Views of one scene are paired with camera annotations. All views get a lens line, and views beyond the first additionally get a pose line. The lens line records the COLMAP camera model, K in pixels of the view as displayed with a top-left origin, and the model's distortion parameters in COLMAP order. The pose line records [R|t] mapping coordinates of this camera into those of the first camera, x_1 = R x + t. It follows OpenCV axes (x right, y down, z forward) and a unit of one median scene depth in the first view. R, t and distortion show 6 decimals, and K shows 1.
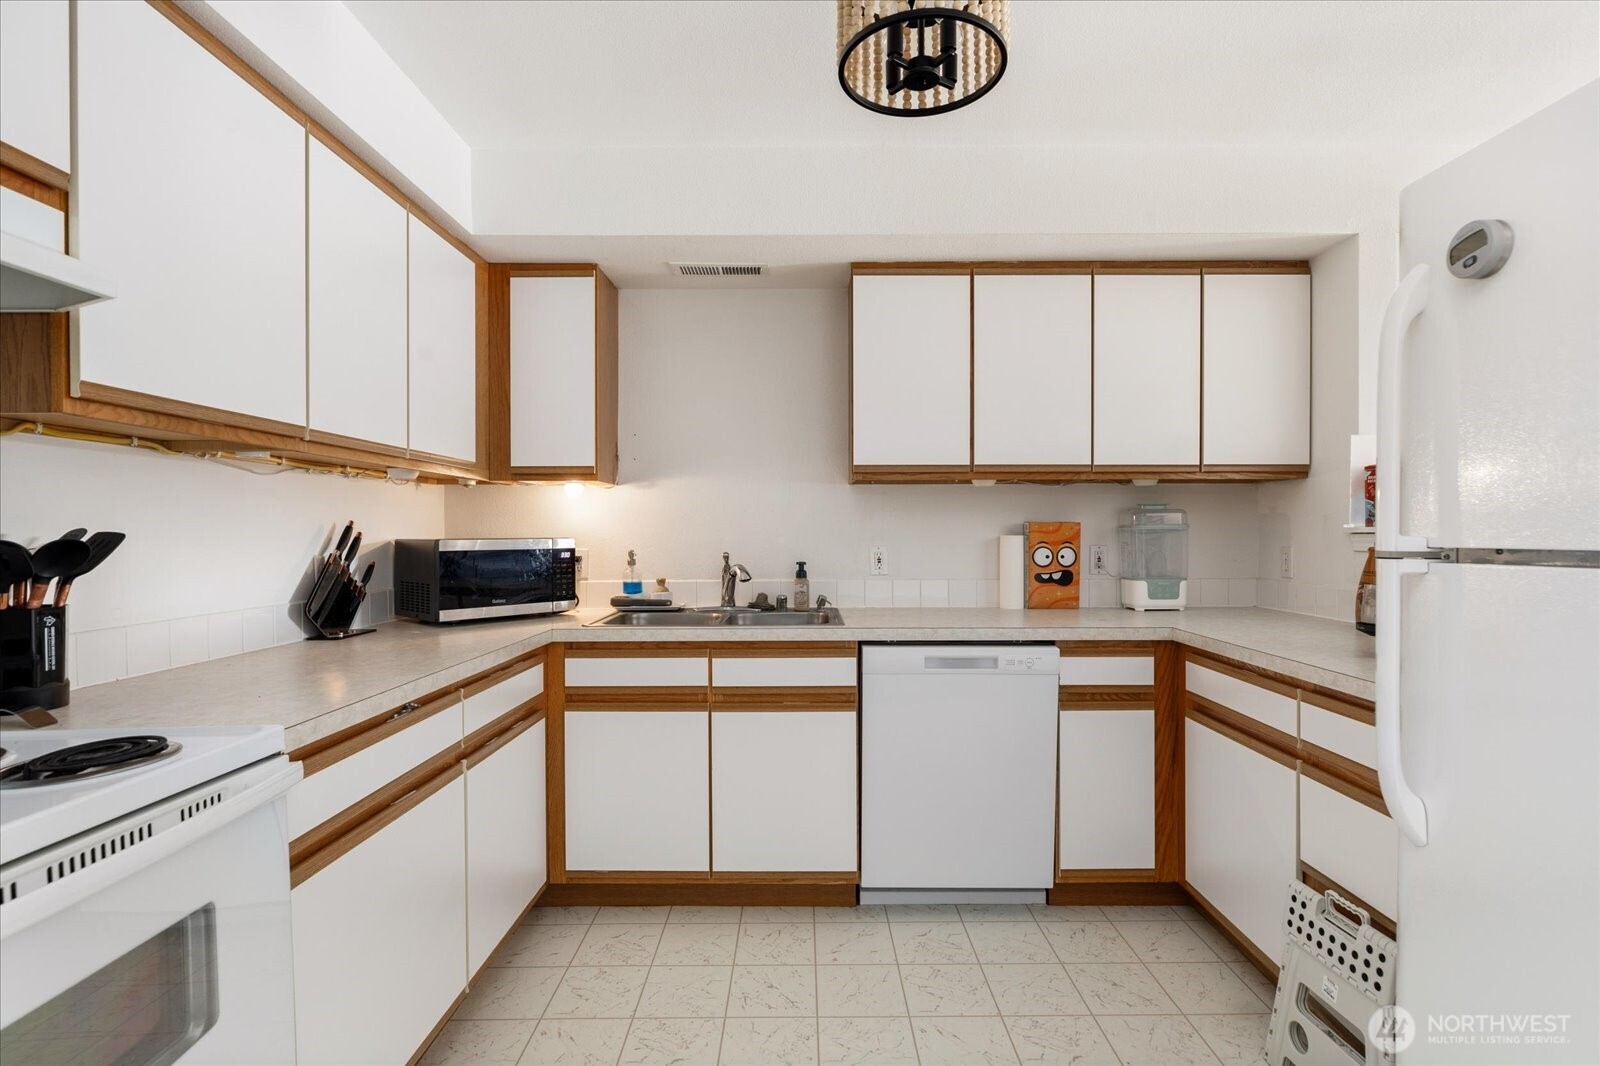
lens RADIAL K [[769.3, 0, 803.0], [0, 769.3, 534.7], [0, 0, 1]] dist [-0.006279, 0.000223]
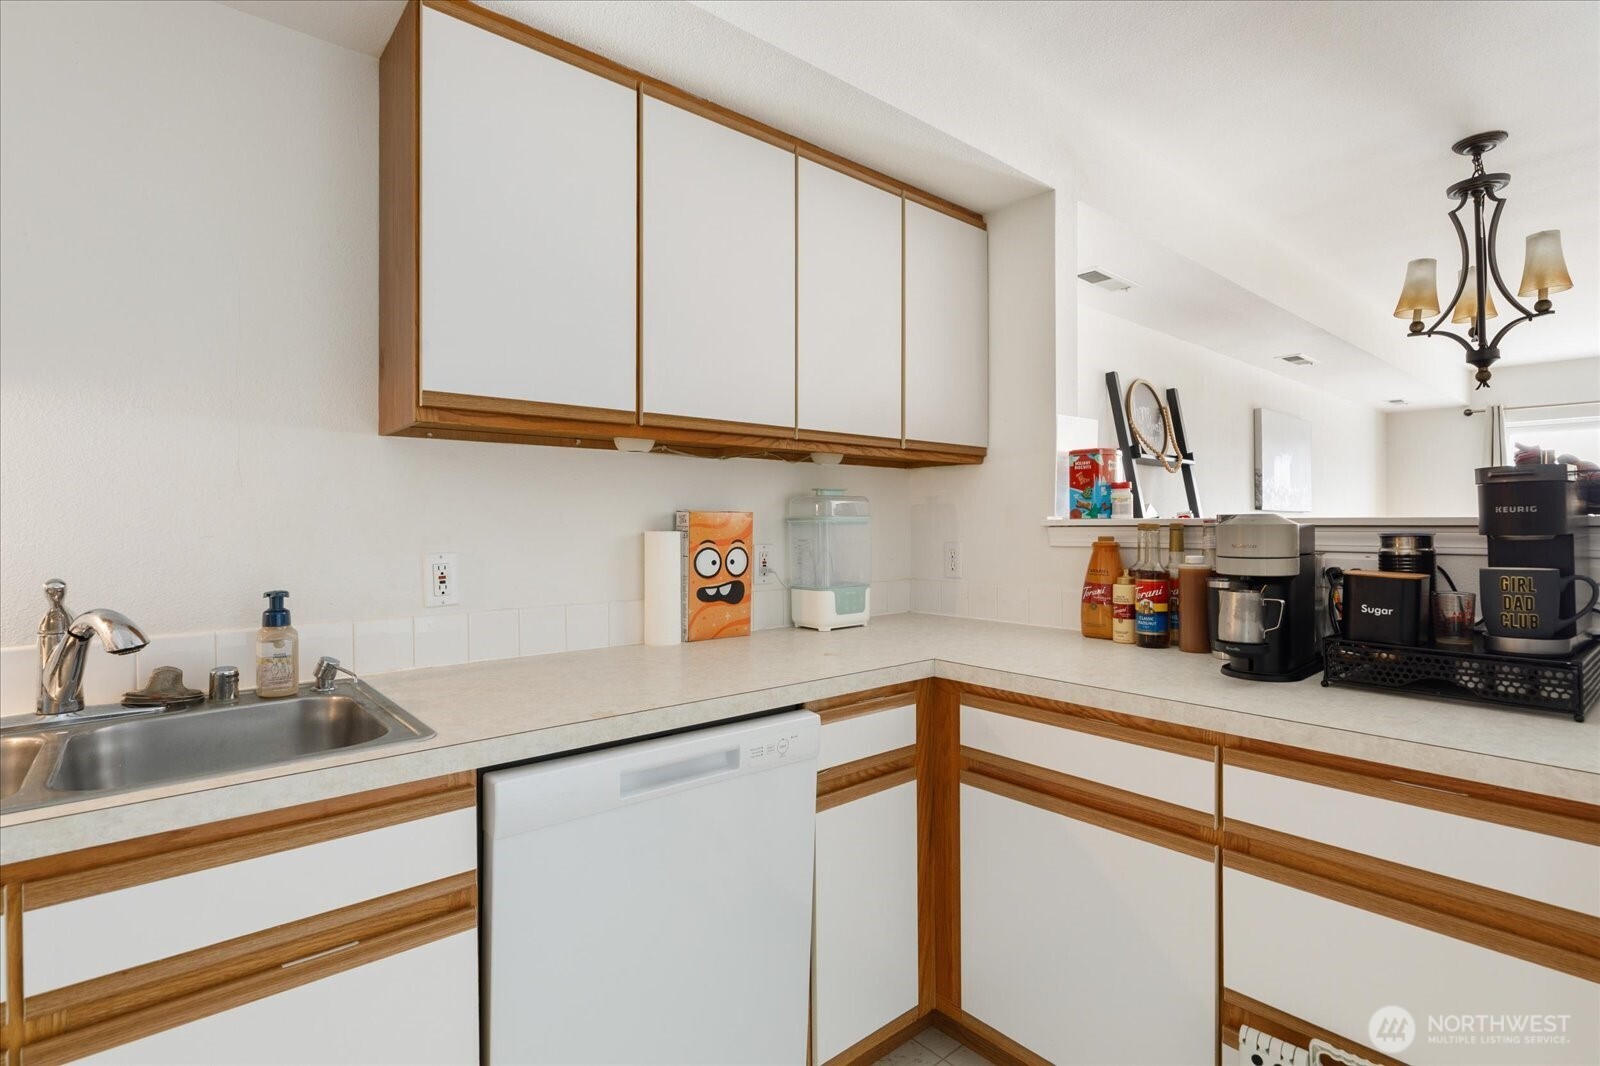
lens RADIAL K [[769.3, 0, 801.6], [0, 769.3, 516.6], [0, 0, 1]] dist [-0.006279, 0.000223]
pose [[0.755308, 0.004359, 0.655356, -0.068048], [0.006625, 0.999876, -0.014286, -0.001487], [-0.655337, 0.015132, 0.755185, 0.445313]]
